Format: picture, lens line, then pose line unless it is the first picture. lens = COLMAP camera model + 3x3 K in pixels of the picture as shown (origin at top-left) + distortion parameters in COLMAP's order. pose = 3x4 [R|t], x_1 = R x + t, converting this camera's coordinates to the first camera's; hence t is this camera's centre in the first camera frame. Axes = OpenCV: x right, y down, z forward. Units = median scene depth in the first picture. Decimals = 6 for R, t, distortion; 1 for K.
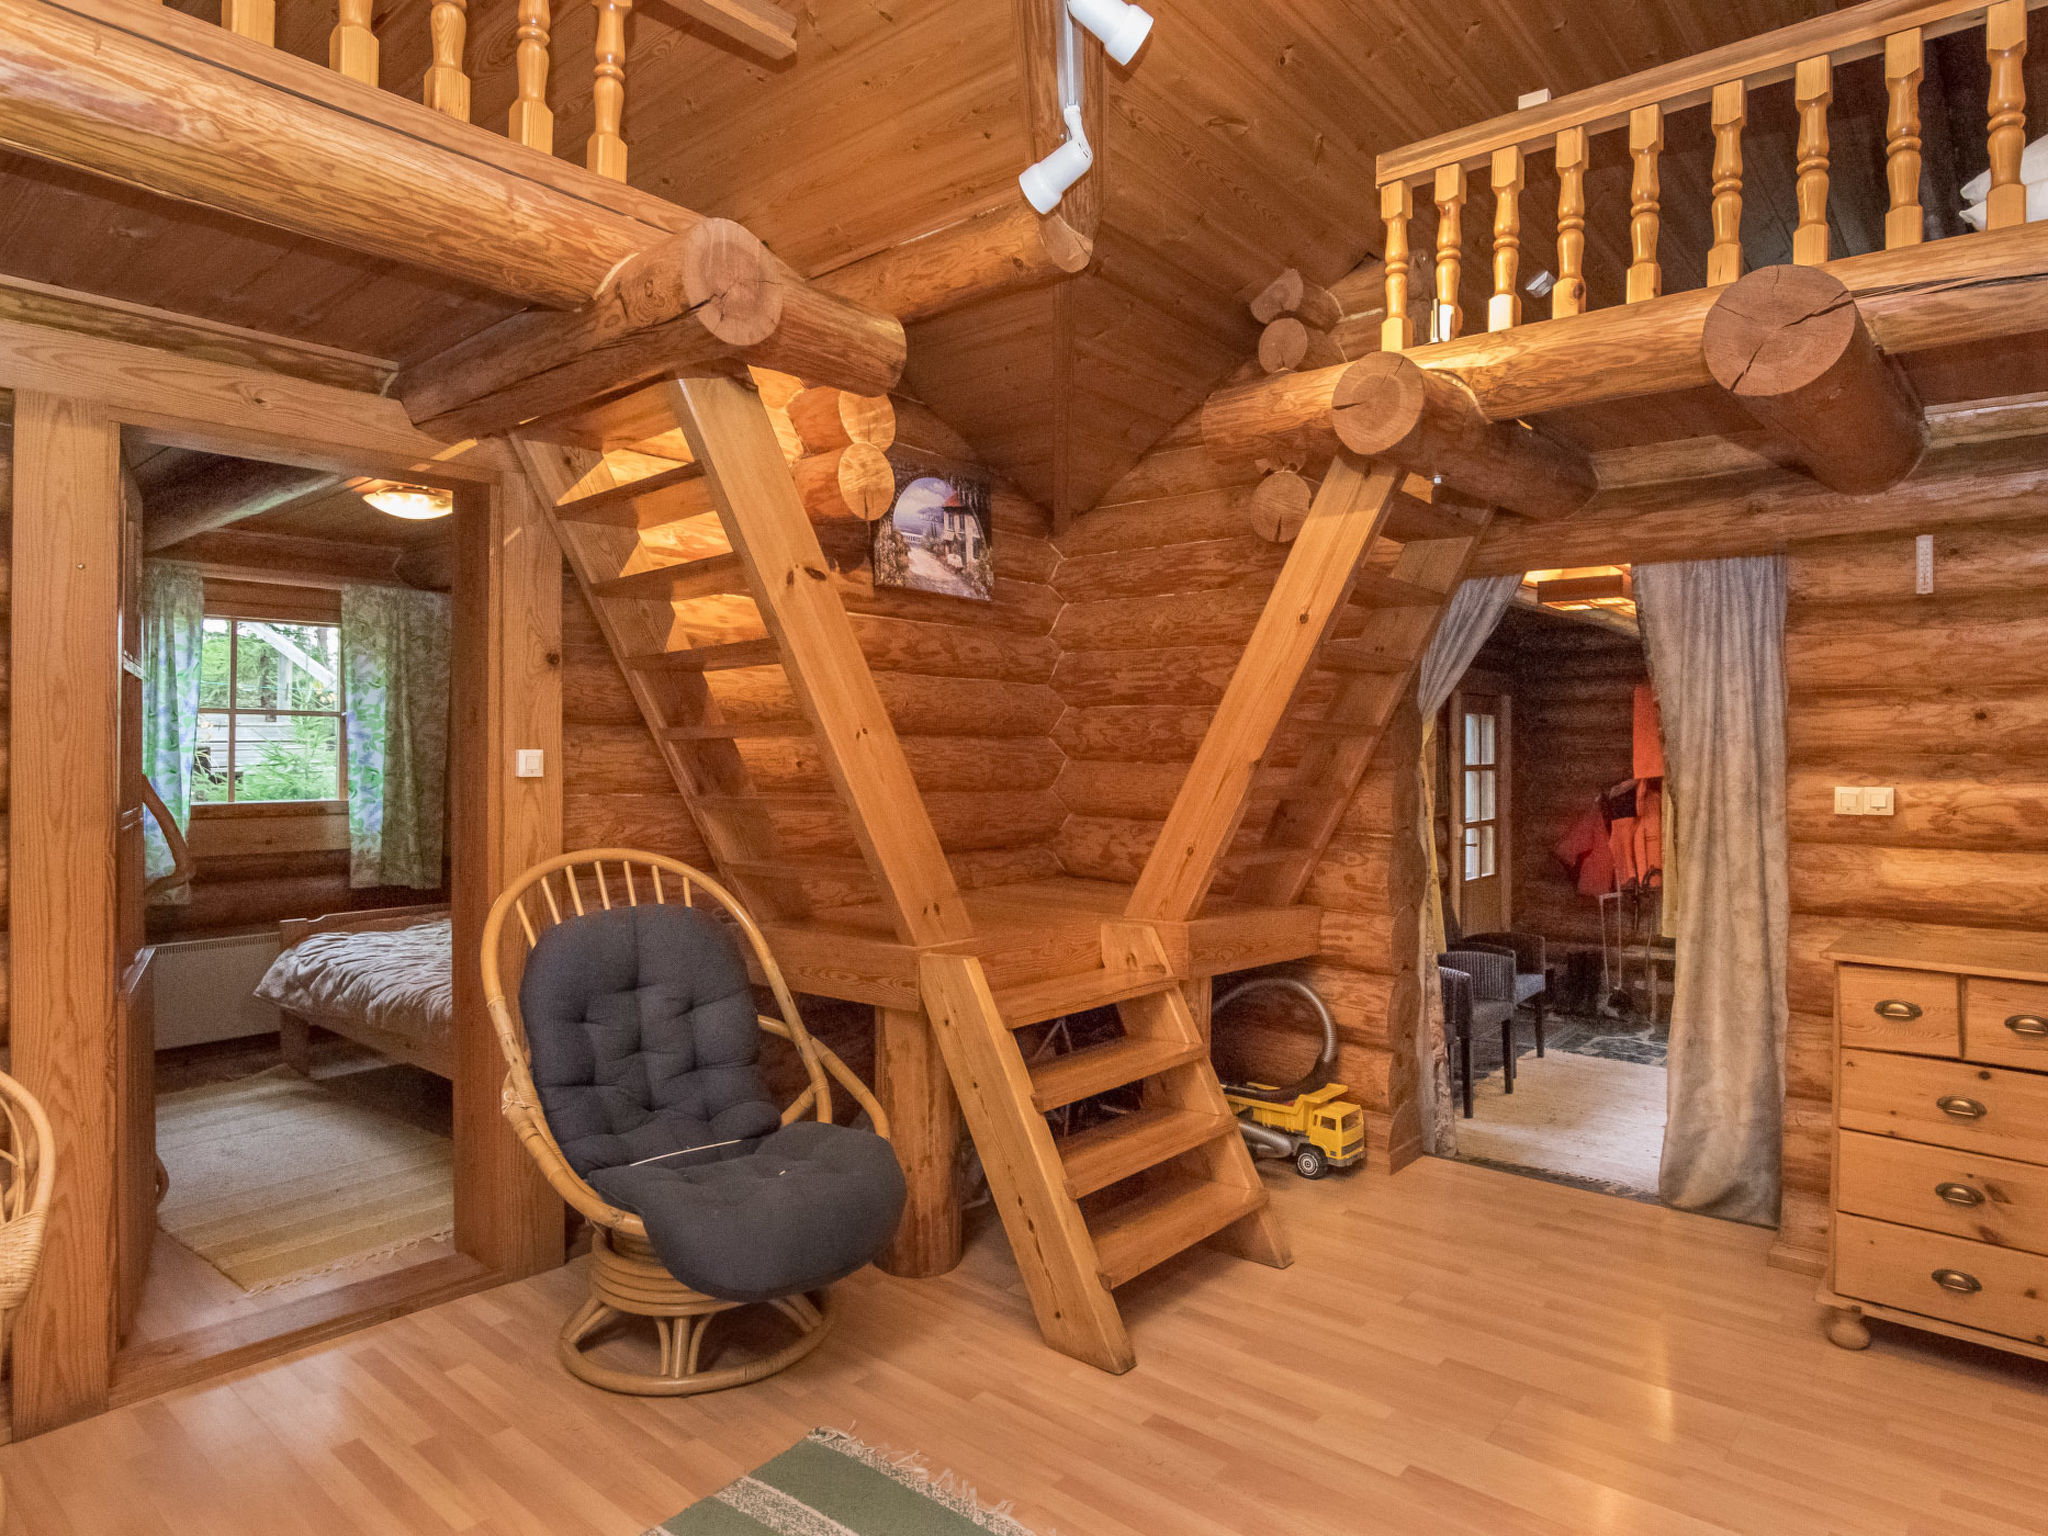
lens RADIAL K [[1233.2, 0, 1049.8], [0, 1233.2, 744.4], [0, 0, 1]] dist [-0.015760, 0.001907]
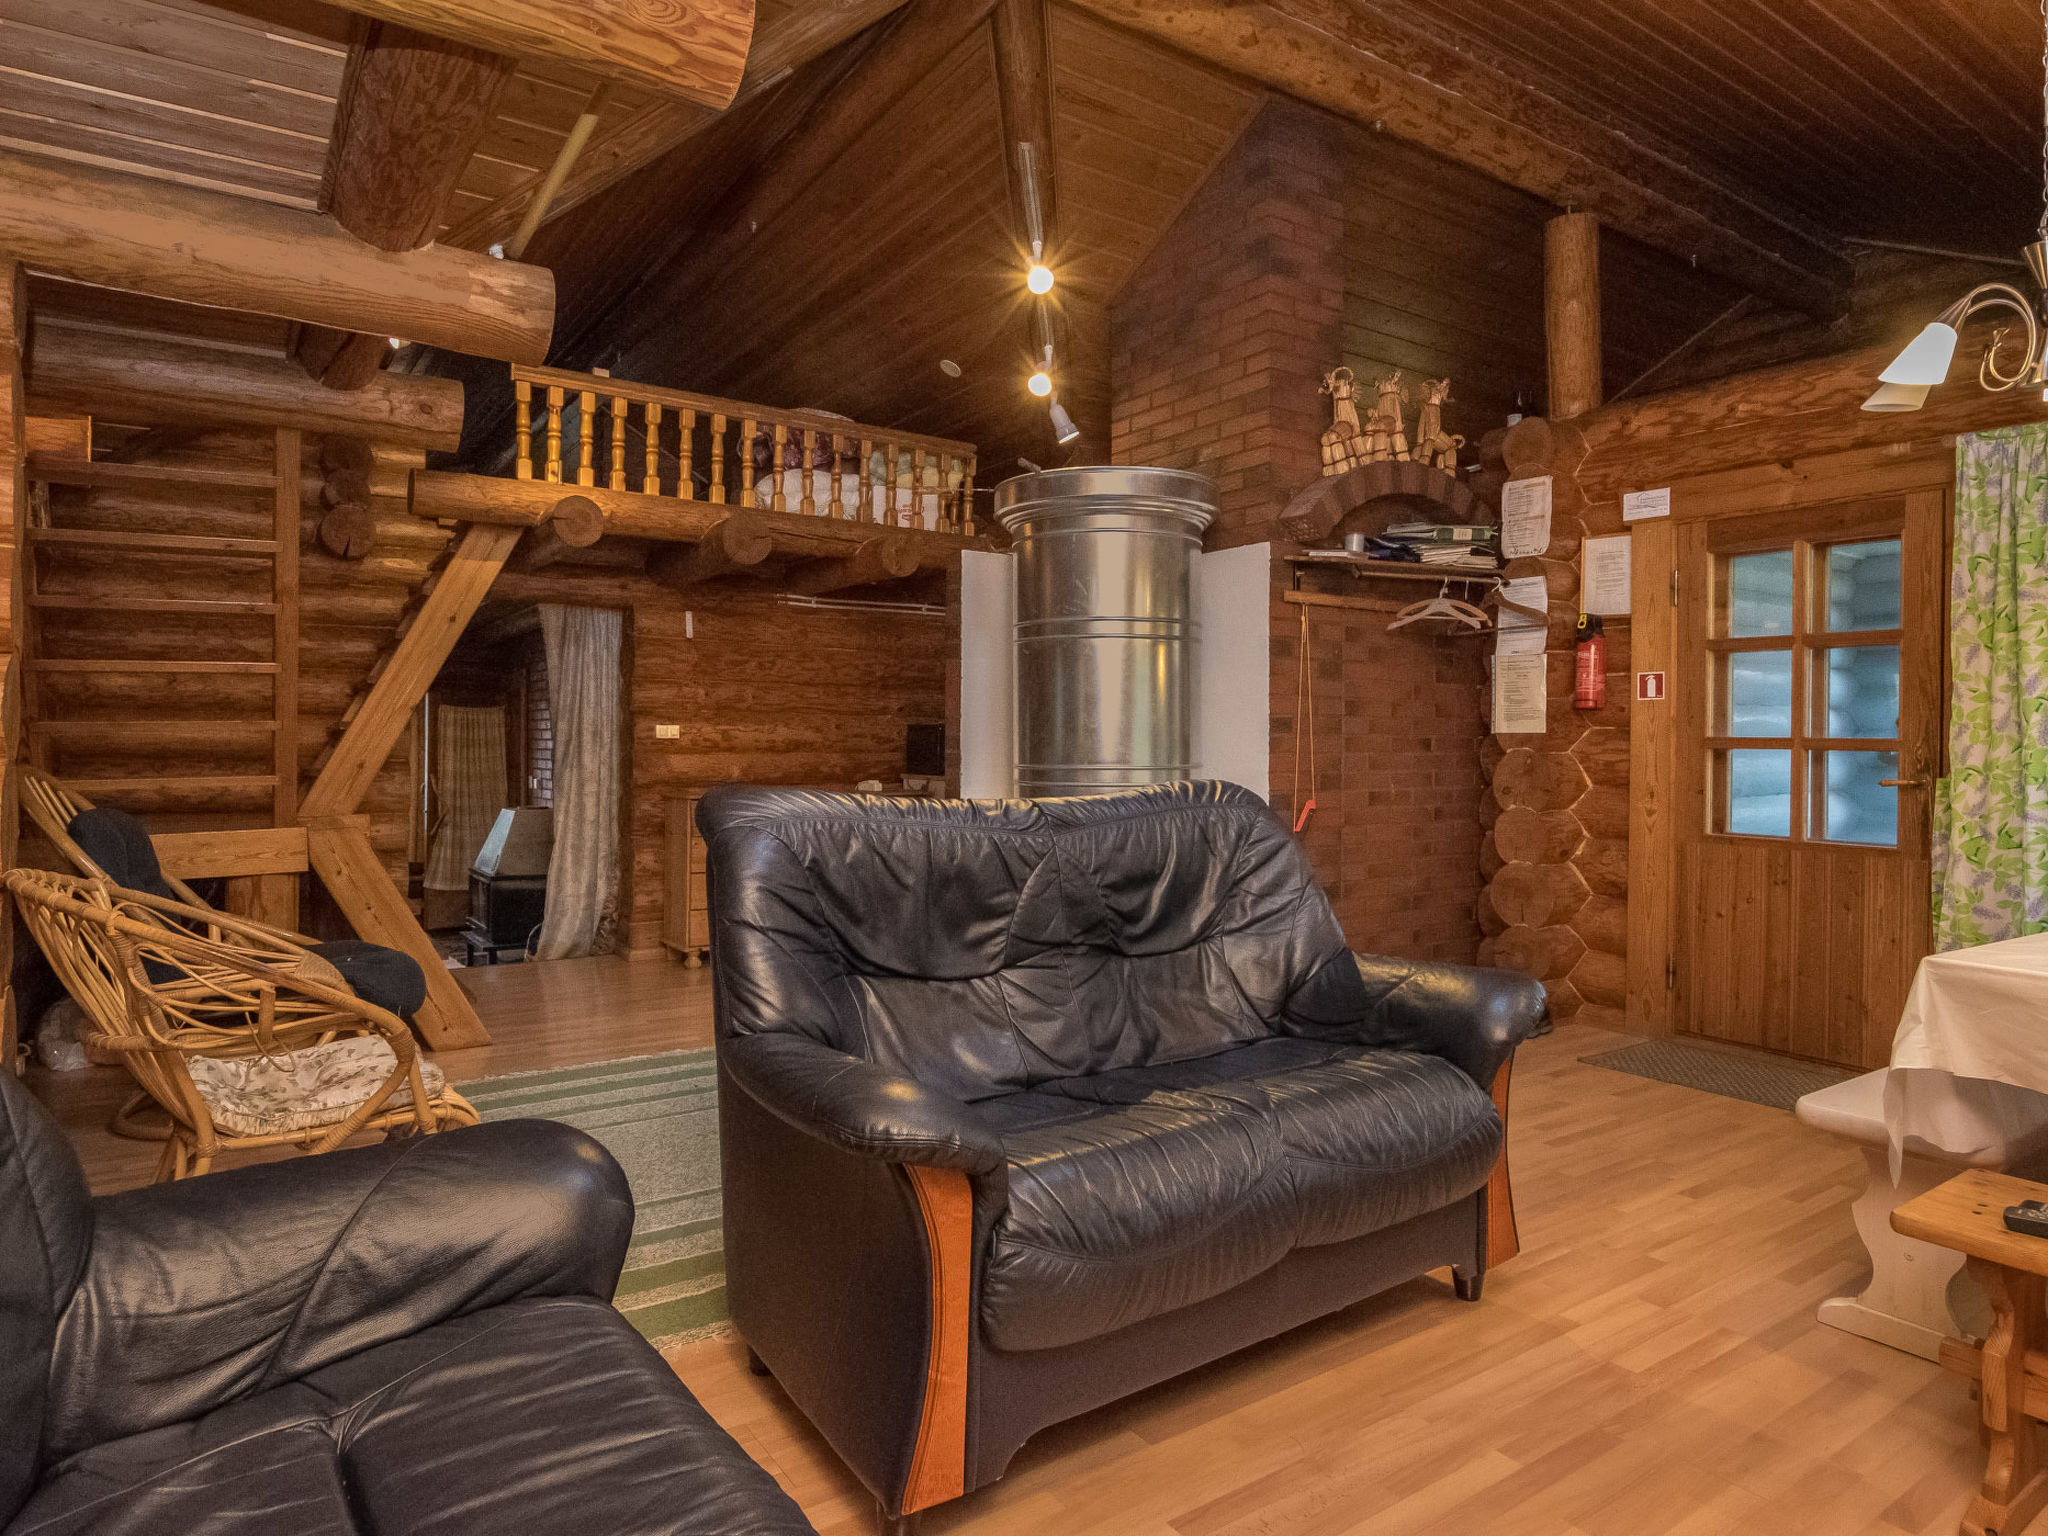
lens RADIAL K [[1233.2, 0, 1026.8], [0, 1233.2, 755.0], [0, 0, 1]] dist [-0.015760, 0.001907]
pose [[0.260548, -0.004504, 0.965450, -1.142725], [-0.005174, 0.999968, 0.006061, 0.063417], [-0.965447, -0.006574, 0.260516, -0.155826]]
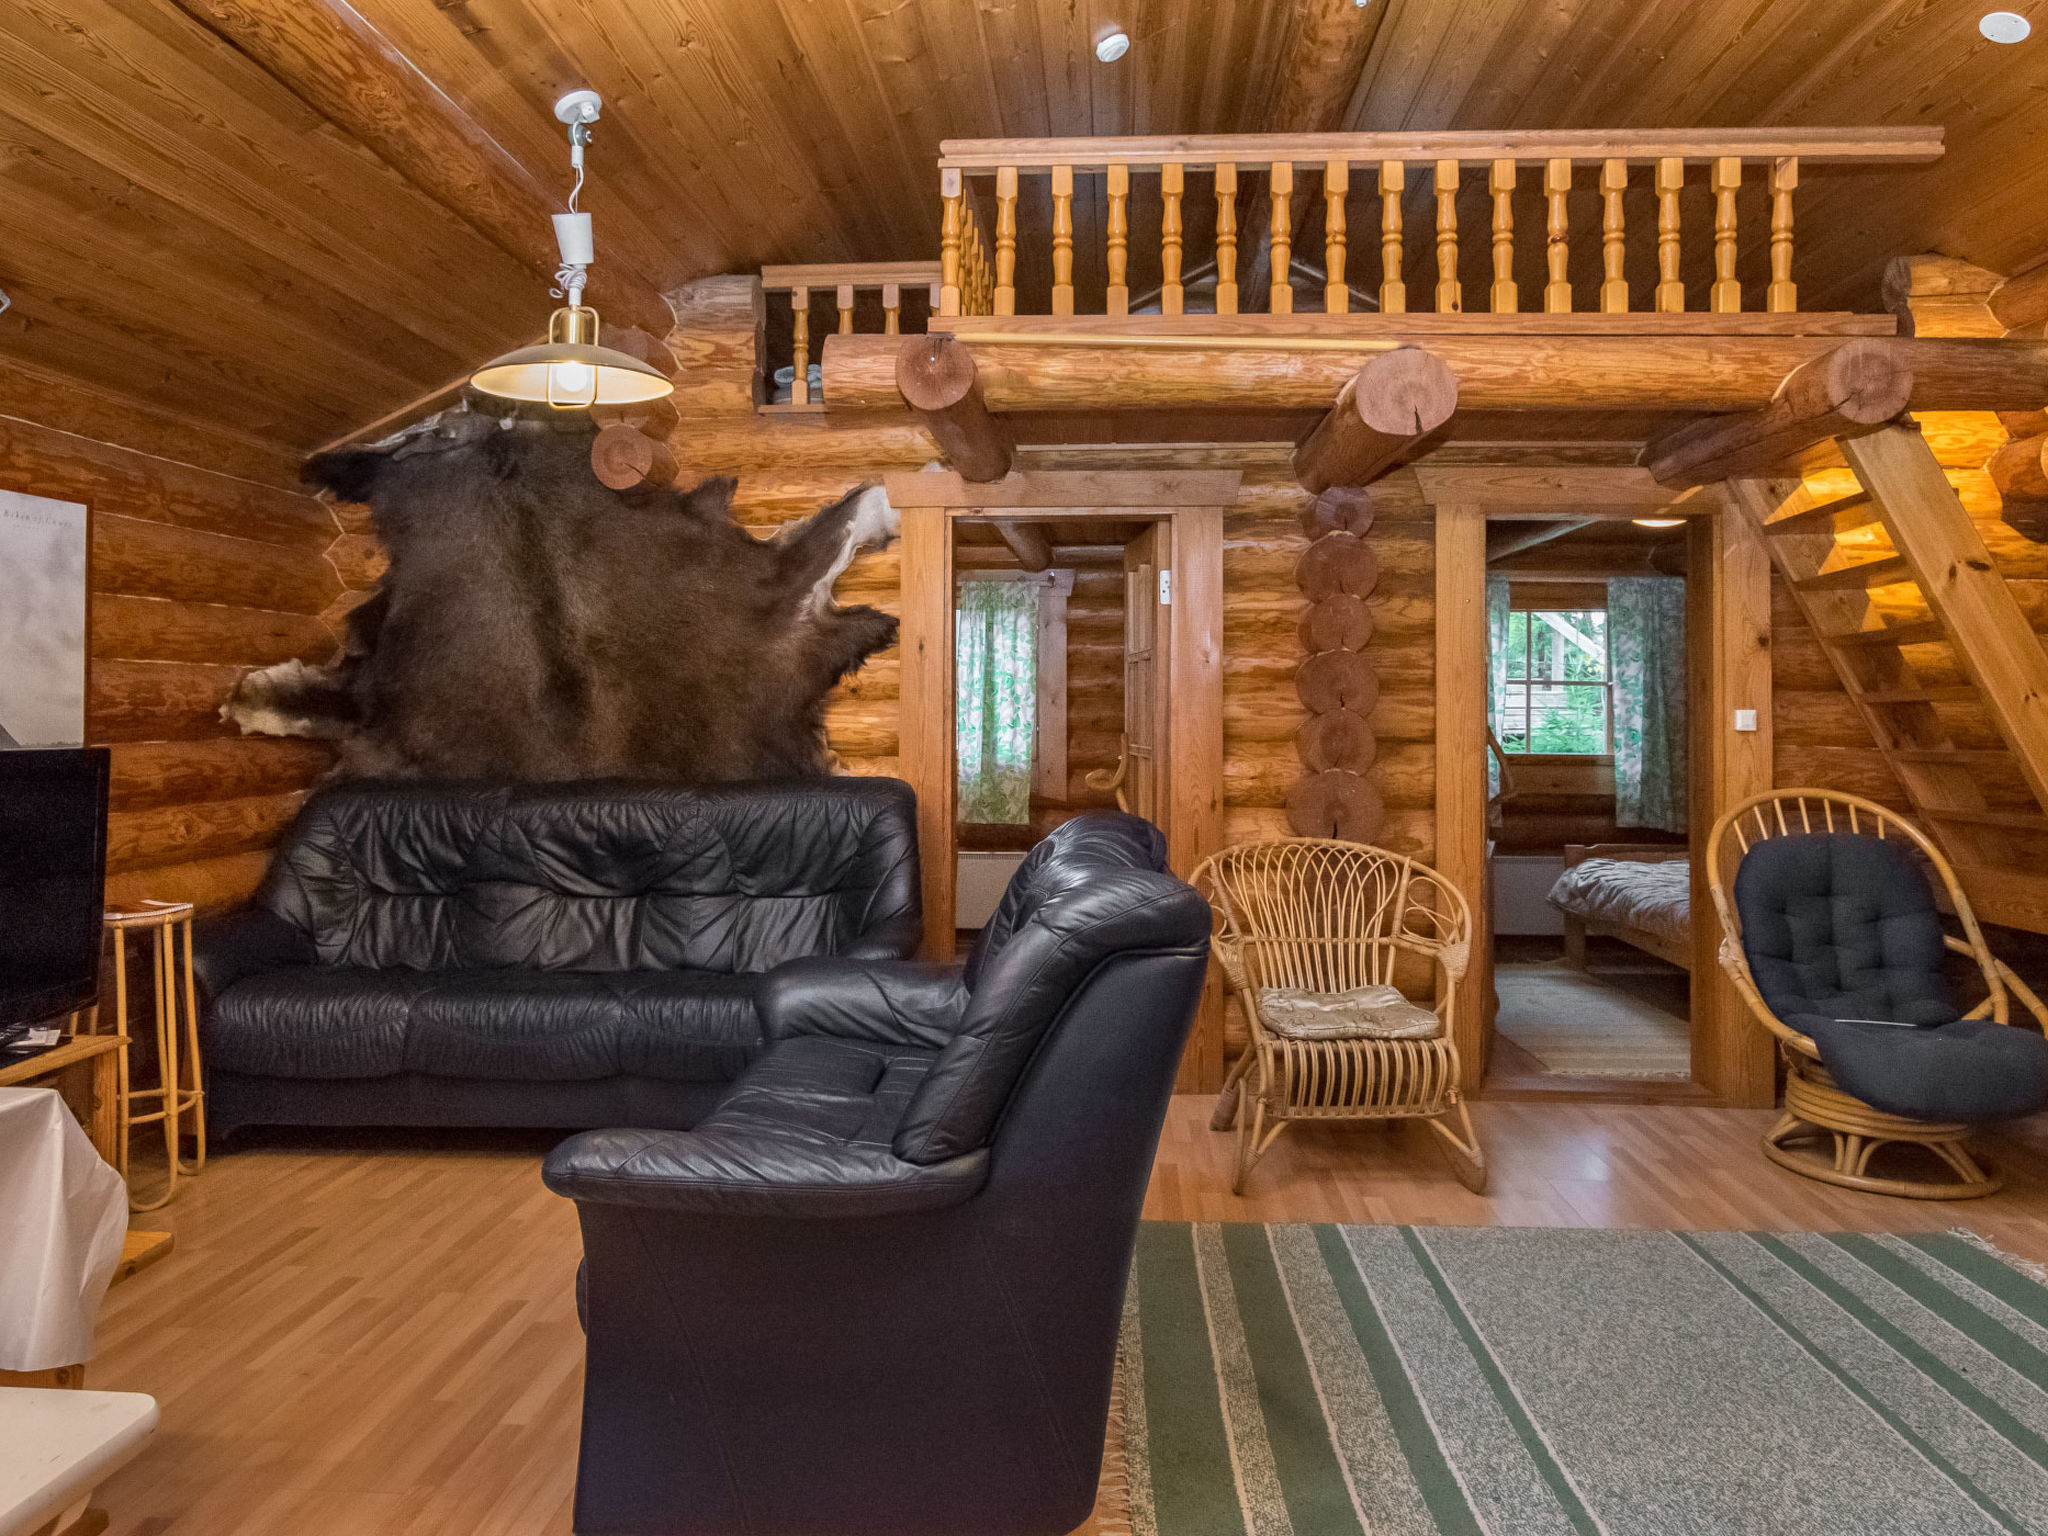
lens RADIAL K [[1387.8, 0, 1010.2], [0, 1387.8, 669.9], [0, 0, 1]] dist [-0.023505, 0.008332]
pose [[0.598510, -0.020030, -0.800865, 0.269721], [-0.006142, 0.999543, -0.029589, 0.009178], [0.801092, 0.022628, 0.598114, -0.481493]]
